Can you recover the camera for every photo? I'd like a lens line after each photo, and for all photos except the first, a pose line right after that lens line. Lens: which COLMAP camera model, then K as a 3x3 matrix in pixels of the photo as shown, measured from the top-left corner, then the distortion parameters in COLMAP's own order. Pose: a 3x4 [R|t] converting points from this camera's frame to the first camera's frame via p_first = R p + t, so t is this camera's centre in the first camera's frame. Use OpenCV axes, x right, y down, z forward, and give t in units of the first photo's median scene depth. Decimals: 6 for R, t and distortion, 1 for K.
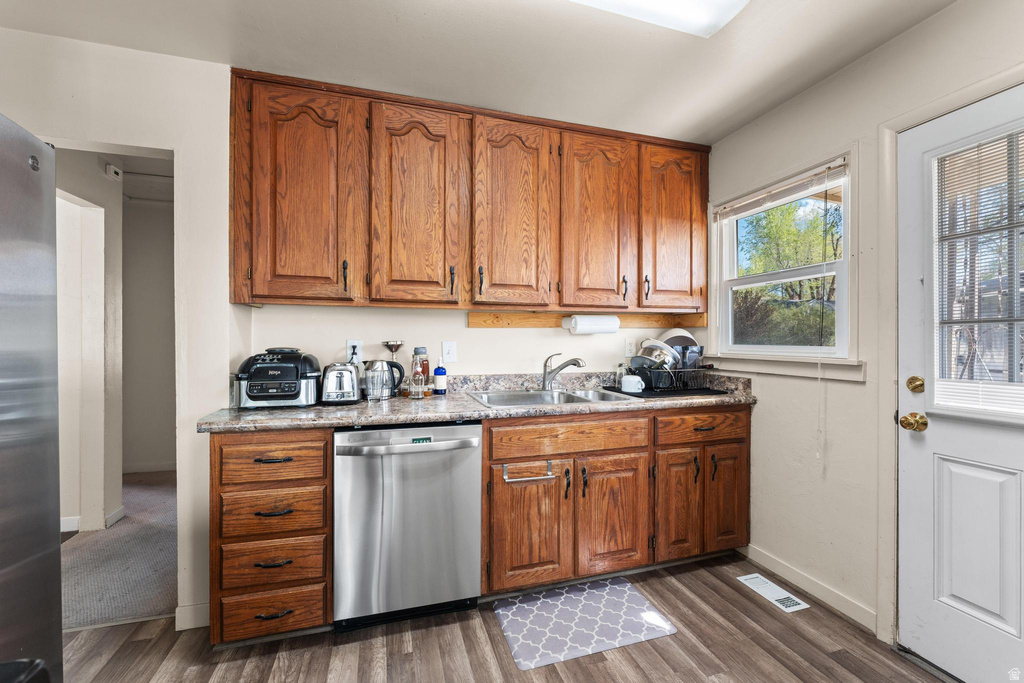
lens RADIAL K [[418.5, 0, 509.2], [0, 418.5, 343.0], [0, 0, 1]] dist [-0.005908, -0.000170]
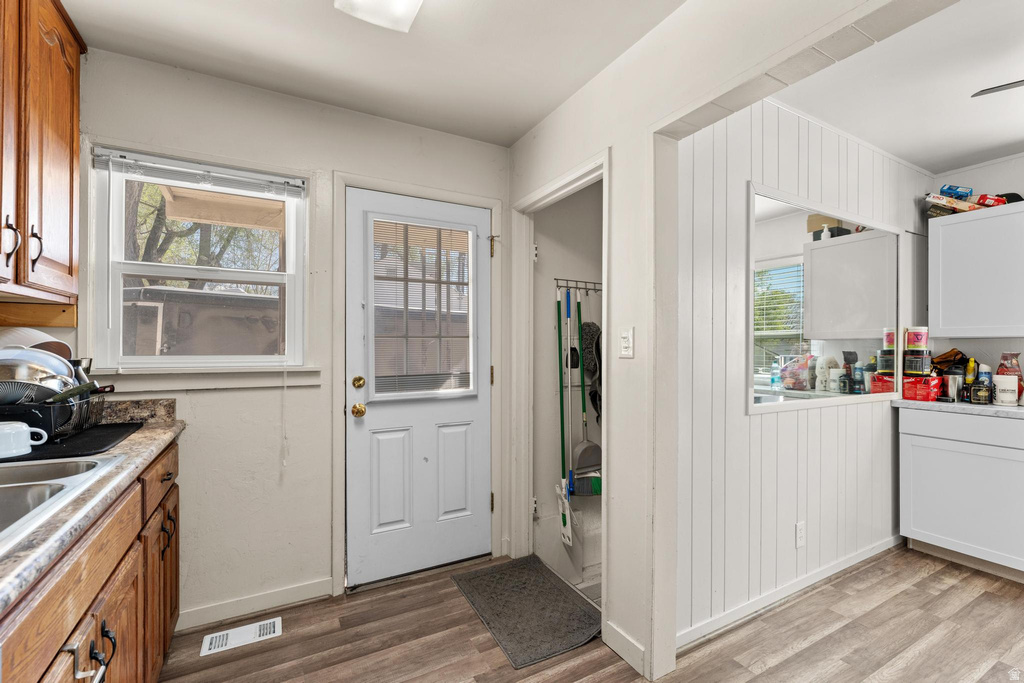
lens RADIAL K [[447.1, 0, 508.8], [0, 447.1, 347.2], [0, 0, 1]] dist [-0.001129, -0.000182]
pose [[-0.207815, -0.002622, 0.978165, -0.410210], [0.002584, 0.999991, 0.003229, -0.012708], [-0.978165, 0.003199, -0.207806, 0.653515]]
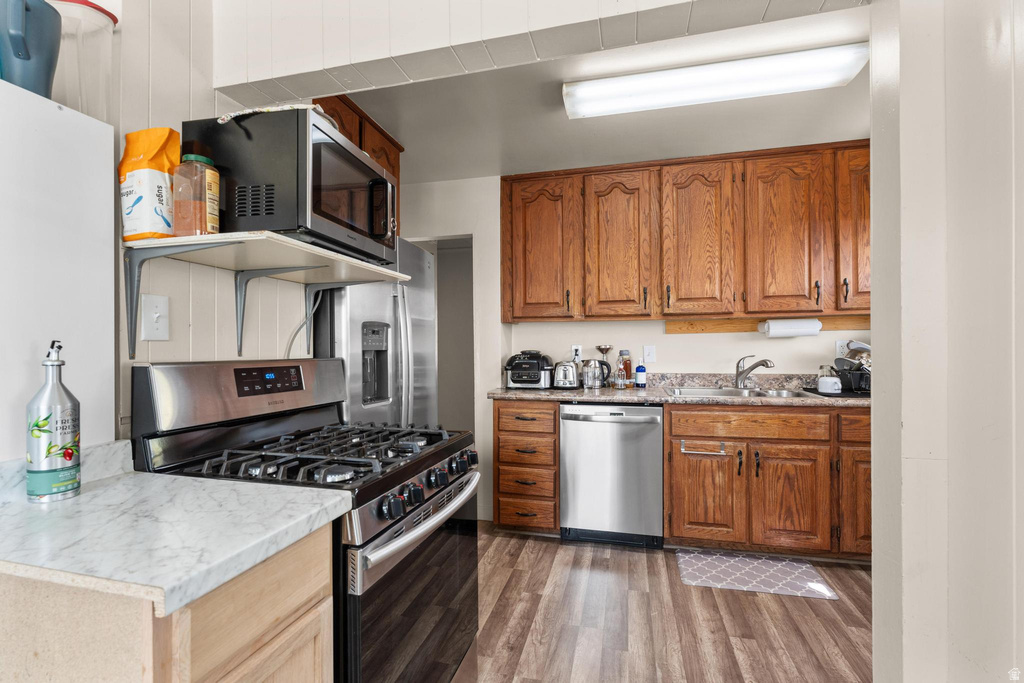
lens RADIAL K [[461.8, 0, 508.4], [0, 461.8, 346.9], [0, 0, 1]] dist [0.000171, 0.000021]
pose [[0.854985, -0.008248, -0.518587, 0.255023], [0.005016, 0.999958, -0.007634, 0.010688], [0.518629, 0.003925, 0.854991, -0.466473]]
